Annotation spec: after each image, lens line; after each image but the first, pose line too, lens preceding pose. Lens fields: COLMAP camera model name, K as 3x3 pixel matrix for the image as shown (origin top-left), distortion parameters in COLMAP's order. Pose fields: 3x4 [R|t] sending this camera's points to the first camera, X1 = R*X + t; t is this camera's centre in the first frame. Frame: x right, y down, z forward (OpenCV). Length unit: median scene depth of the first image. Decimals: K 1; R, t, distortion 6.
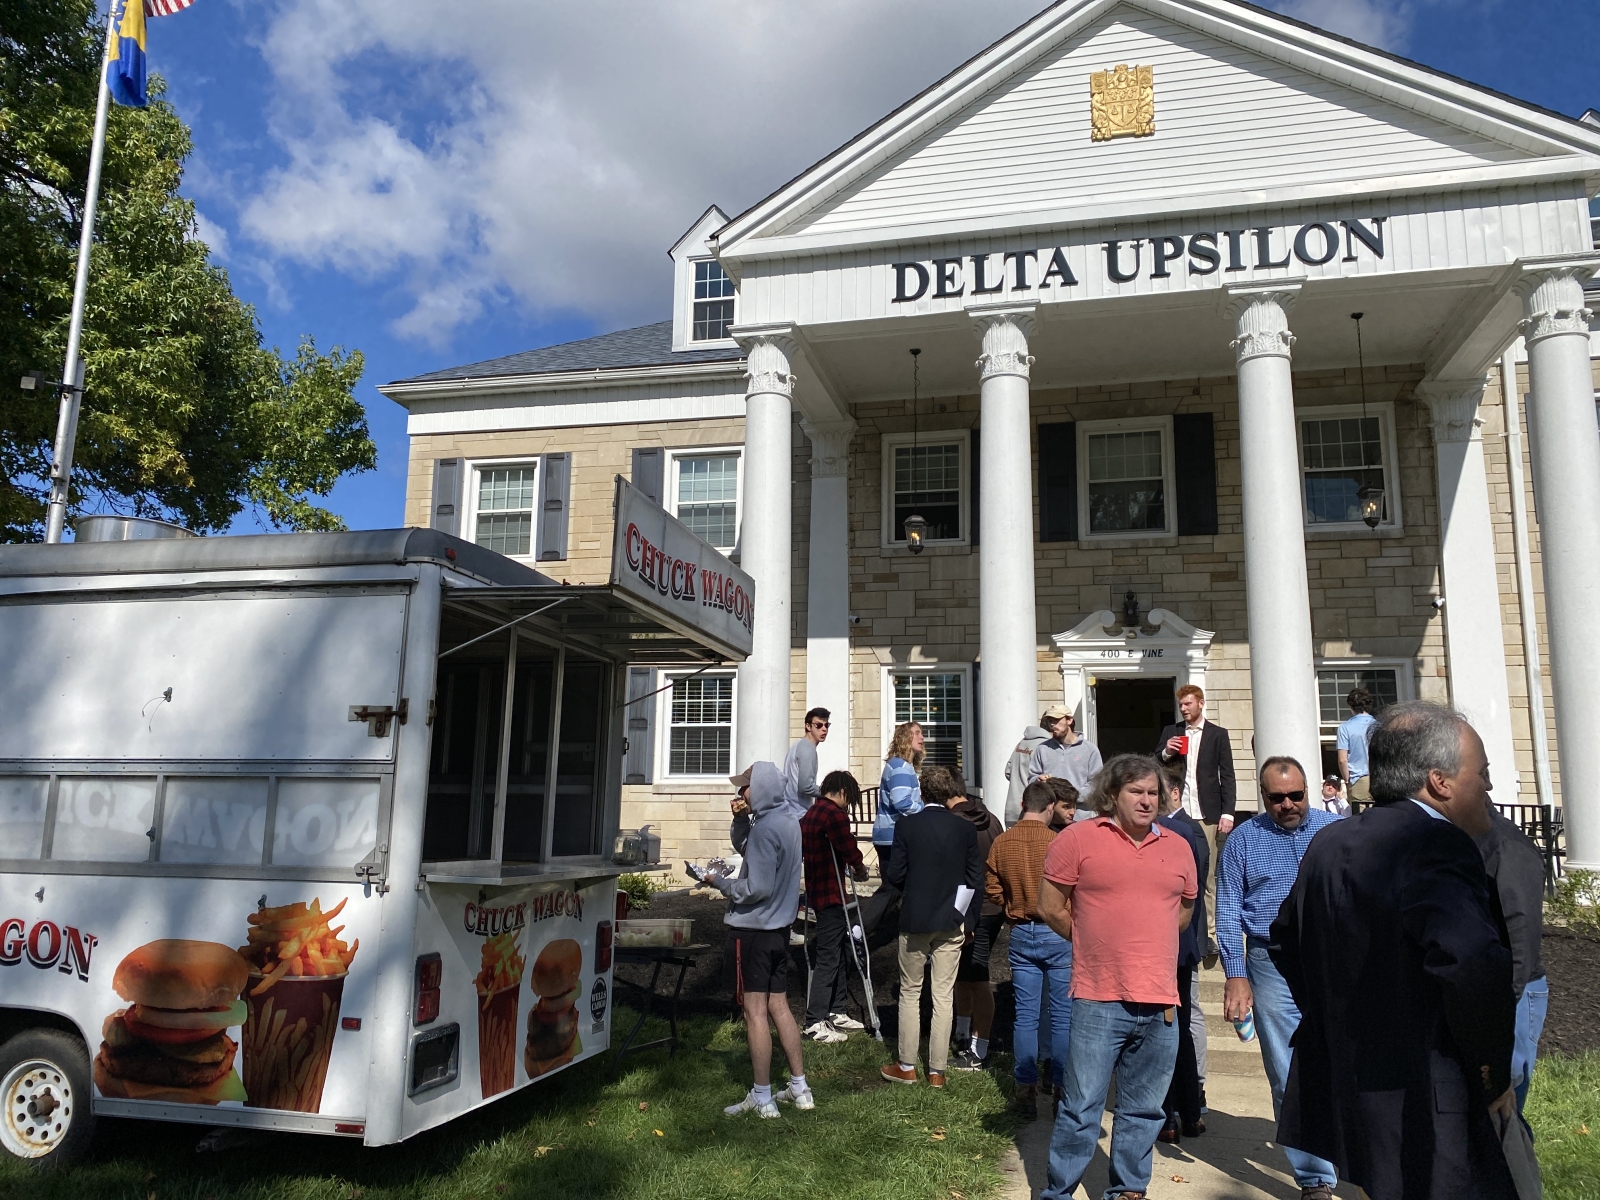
lens RADIAL K [[1213.1, 0, 786.6], [0, 1213.1, 596.8], [0, 0, 1]] dist [0.013687, -0.020997]
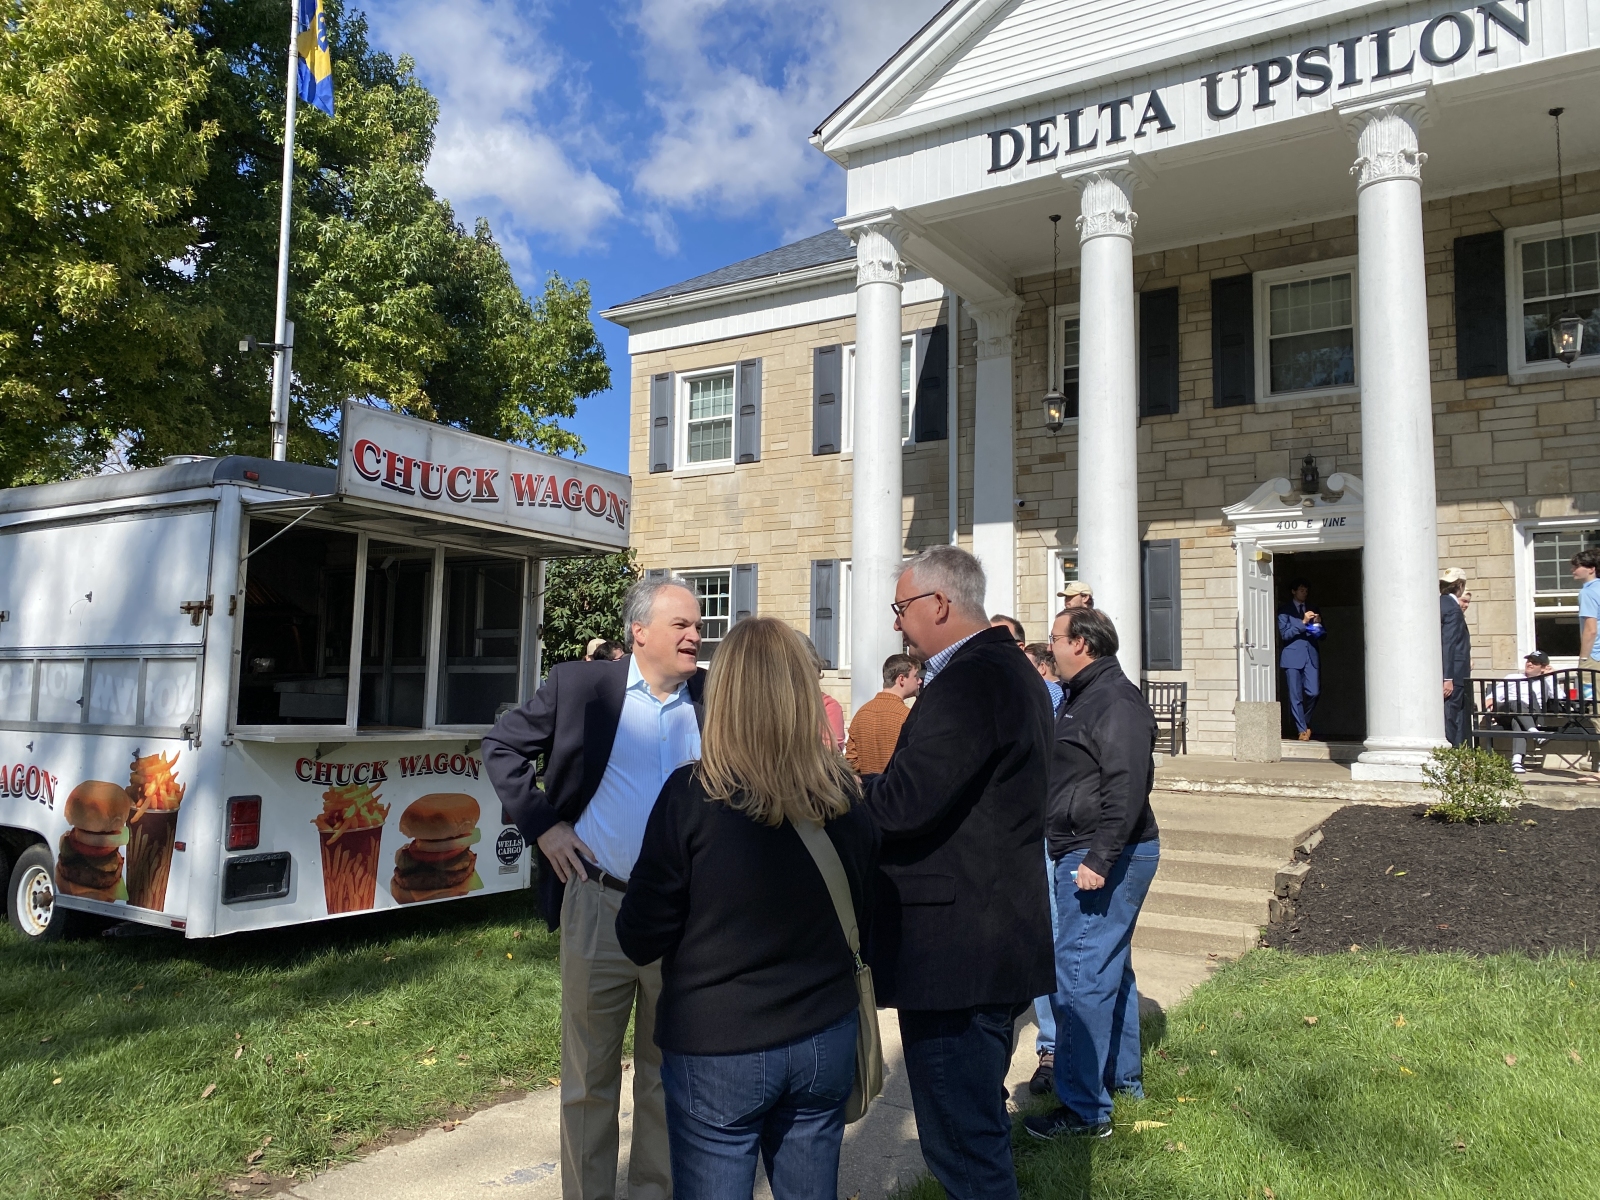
lens RADIAL K [[1213.1, 0, 791.6], [0, 1213.1, 590.9], [0, 0, 1]] dist [0.013687, -0.020997]
pose [[0.945943, -0.029743, -0.322968, 0.244167], [0.056751, 0.995603, 0.074530, 0.007678], [0.319331, -0.088830, 0.943471, 0.004058]]
